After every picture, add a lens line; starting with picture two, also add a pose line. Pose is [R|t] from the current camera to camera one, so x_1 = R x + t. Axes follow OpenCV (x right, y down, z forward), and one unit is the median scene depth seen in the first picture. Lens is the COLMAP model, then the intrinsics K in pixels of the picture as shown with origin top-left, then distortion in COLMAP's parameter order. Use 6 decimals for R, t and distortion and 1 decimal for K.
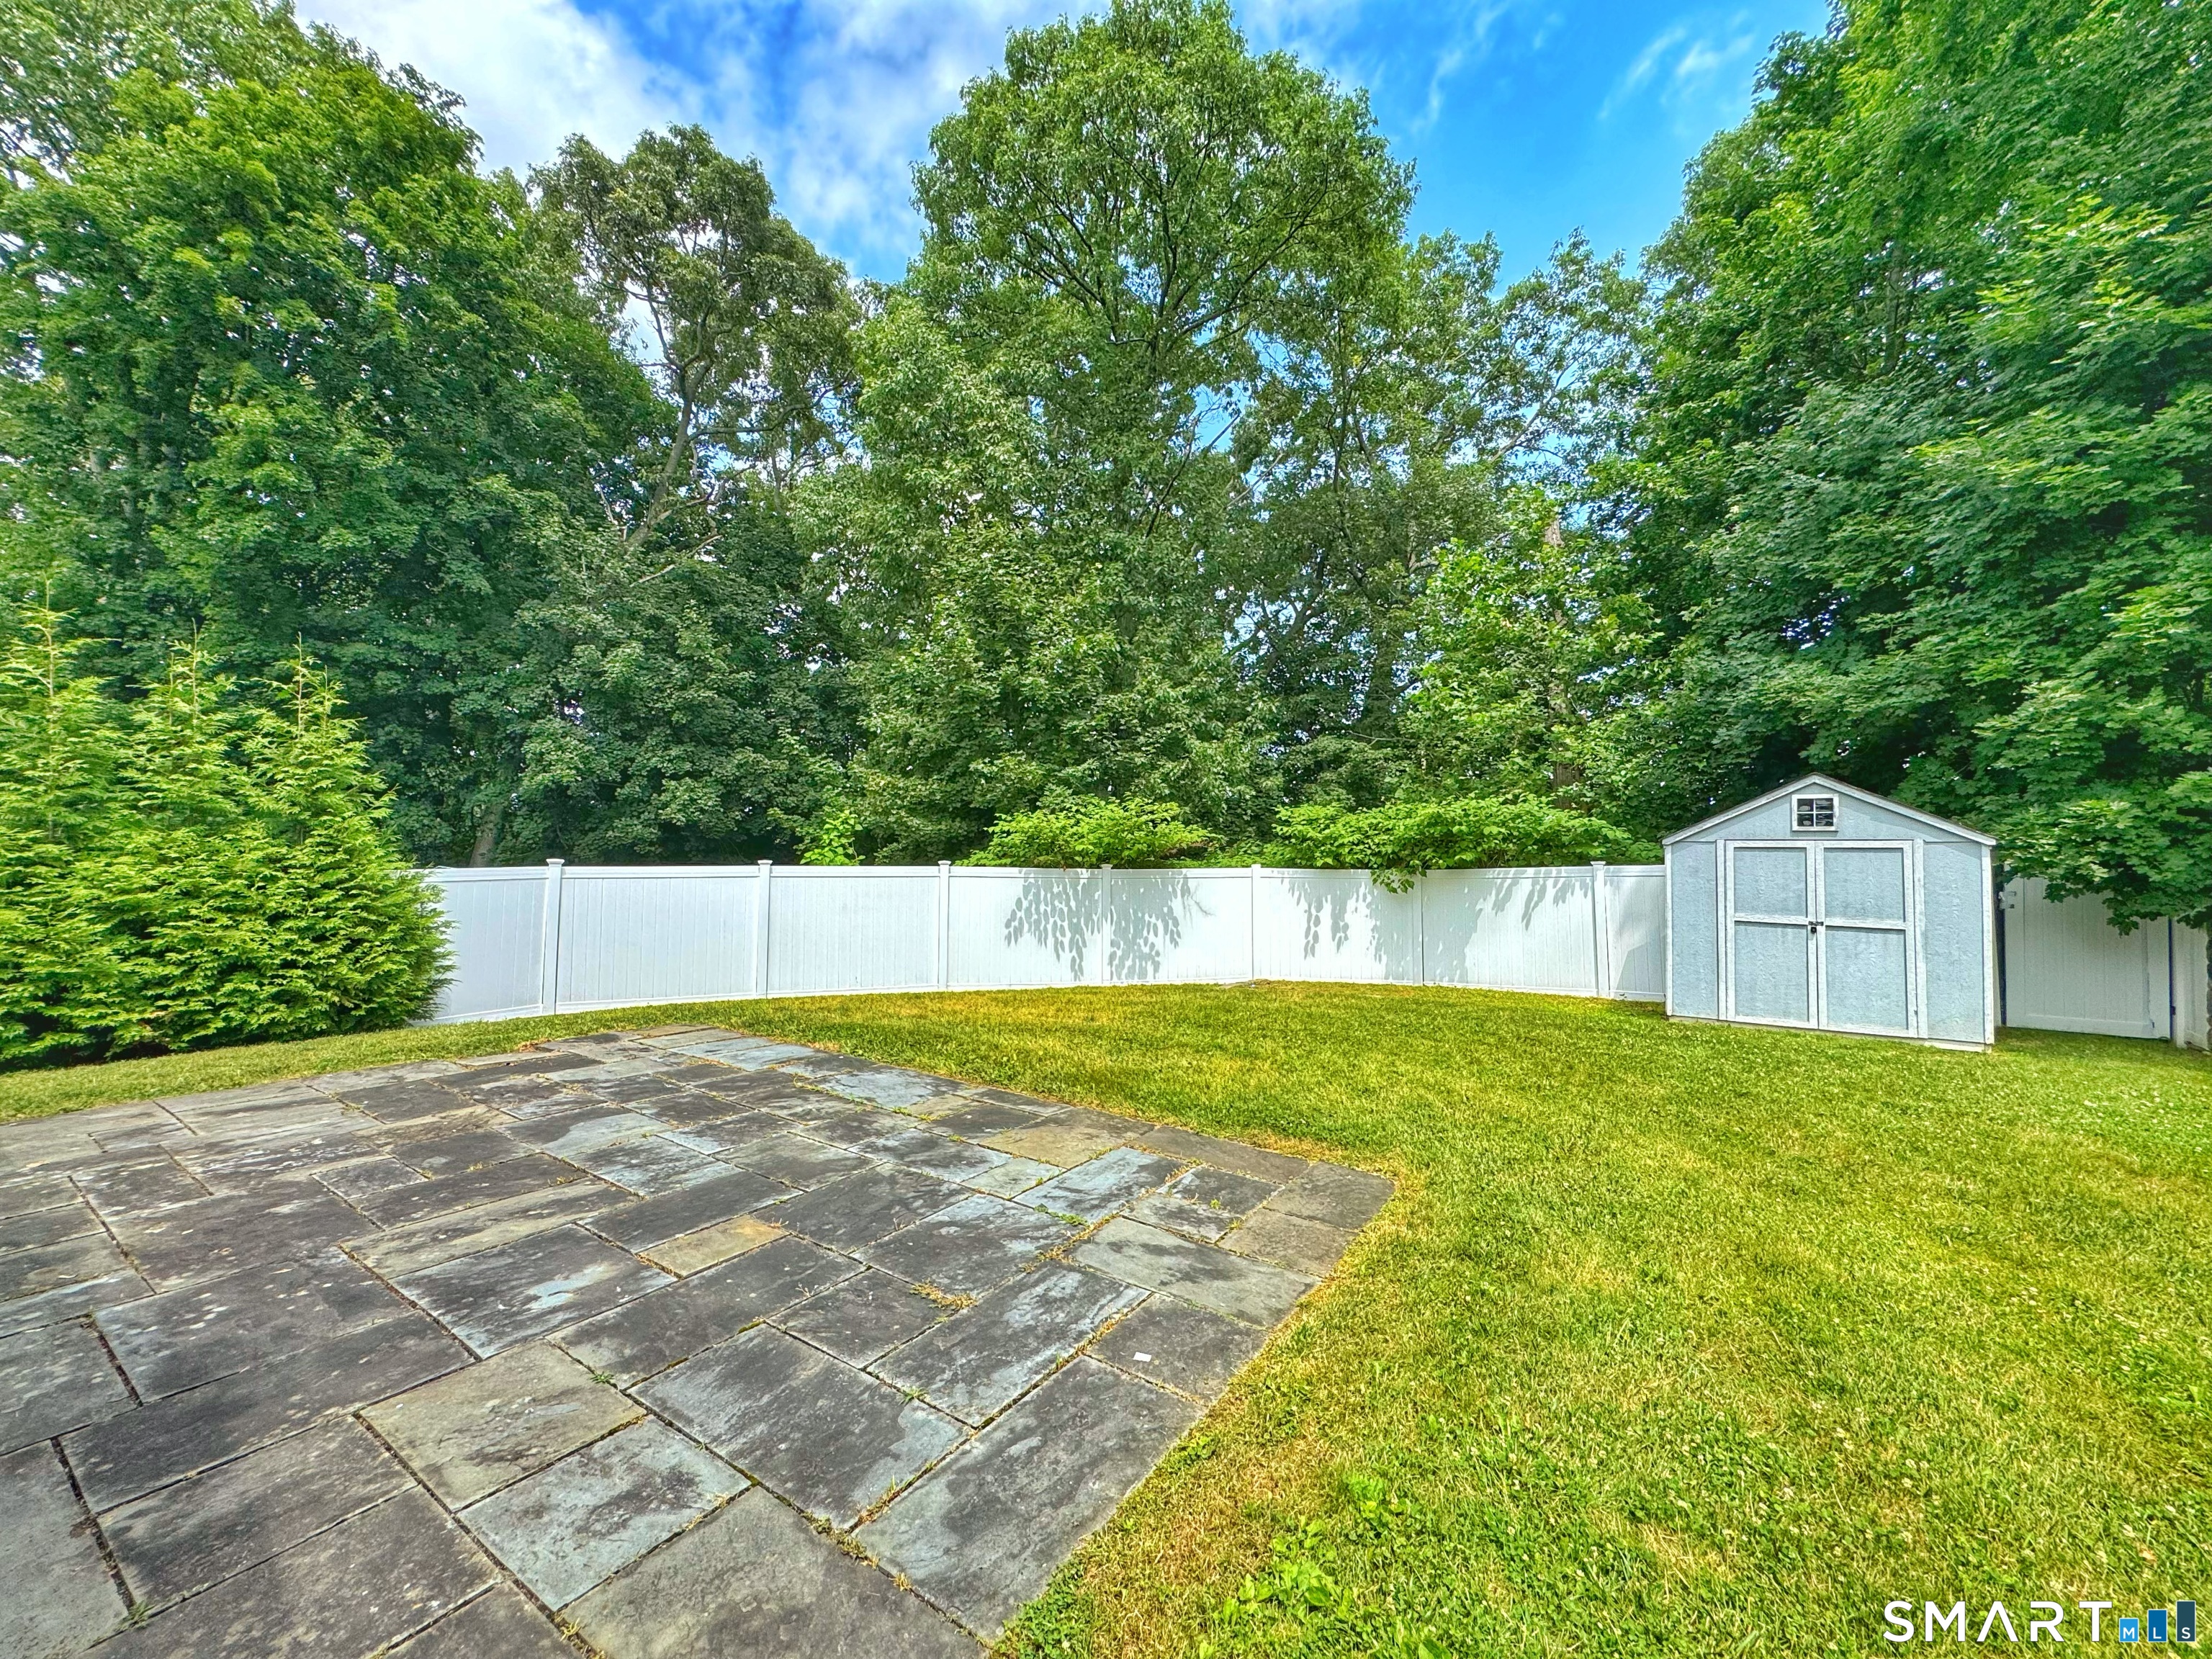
lens RADIAL K [[885.8, 0, 1109.3], [0, 885.8, 825.8], [0, 0, 1]] dist [-0.001474, -0.000617]
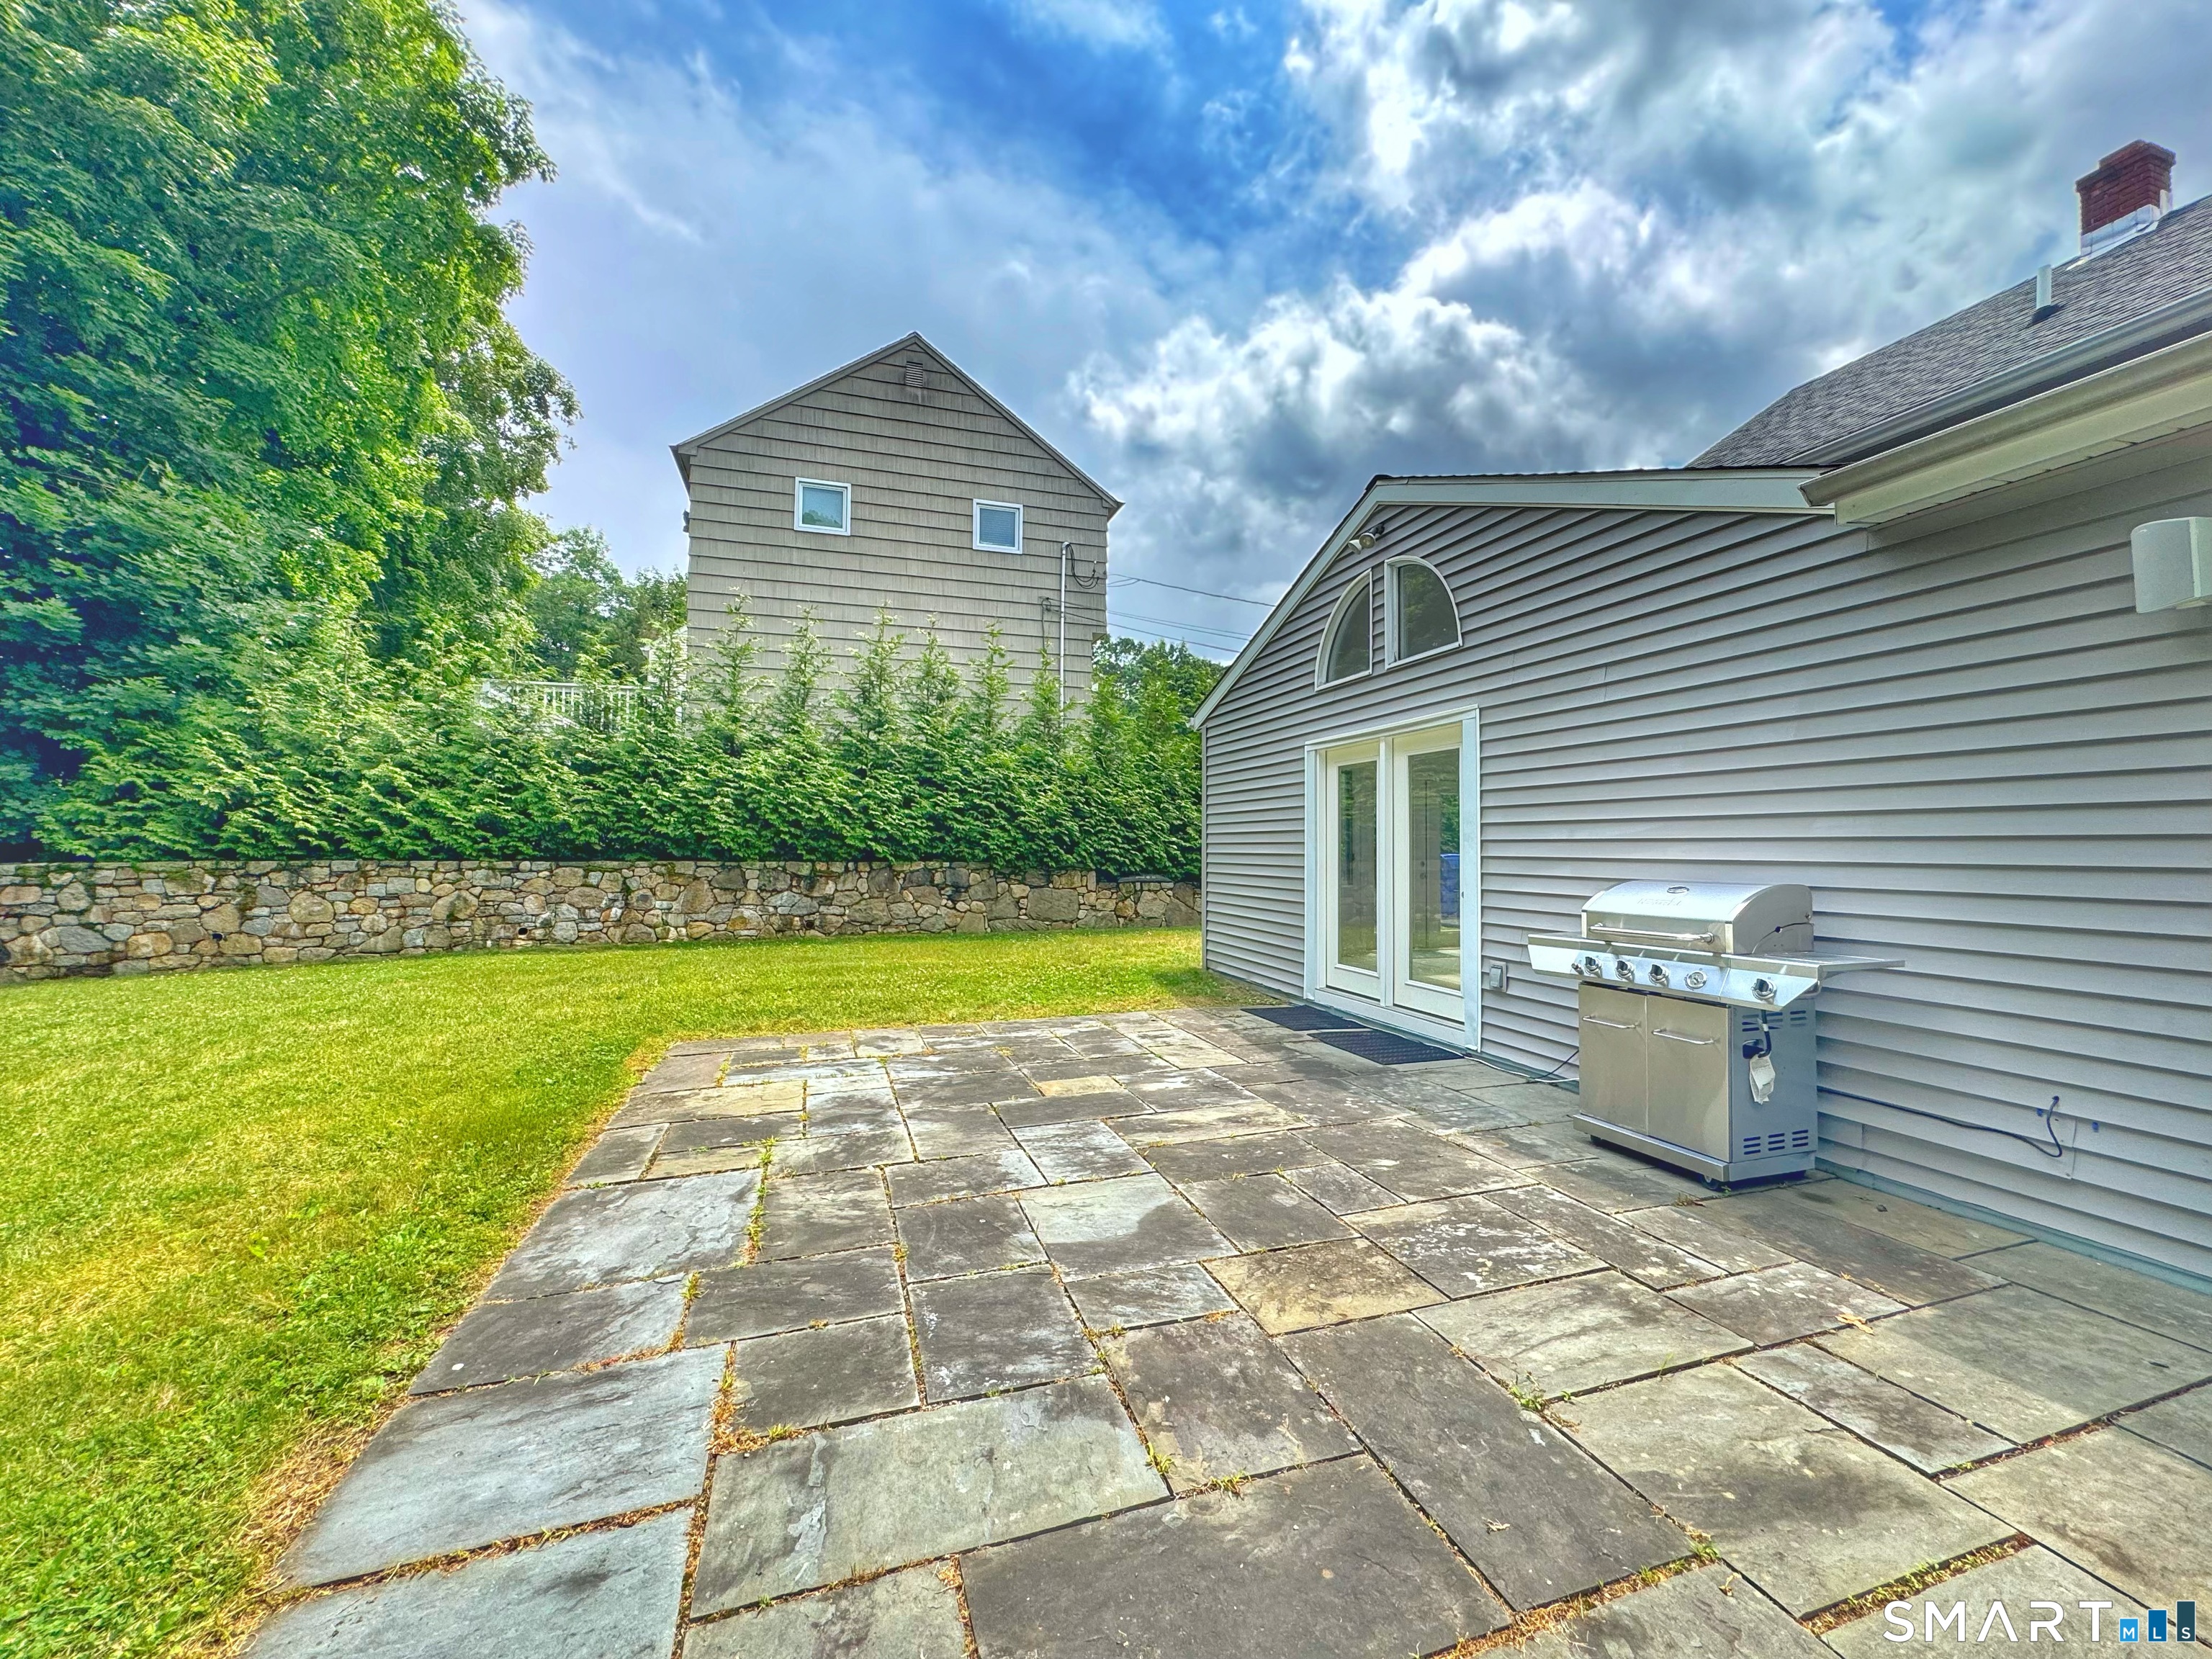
lens RADIAL K [[885.8, 0, 1107.8], [0, 885.8, 835.4], [0, 0, 1]] dist [-0.001474, -0.000617]
pose [[-0.786699, -0.015365, 0.617145, -1.167329], [-0.035293, 0.999175, -0.020114, 0.071734], [-0.616327, -0.037605, -0.786592, 1.810225]]
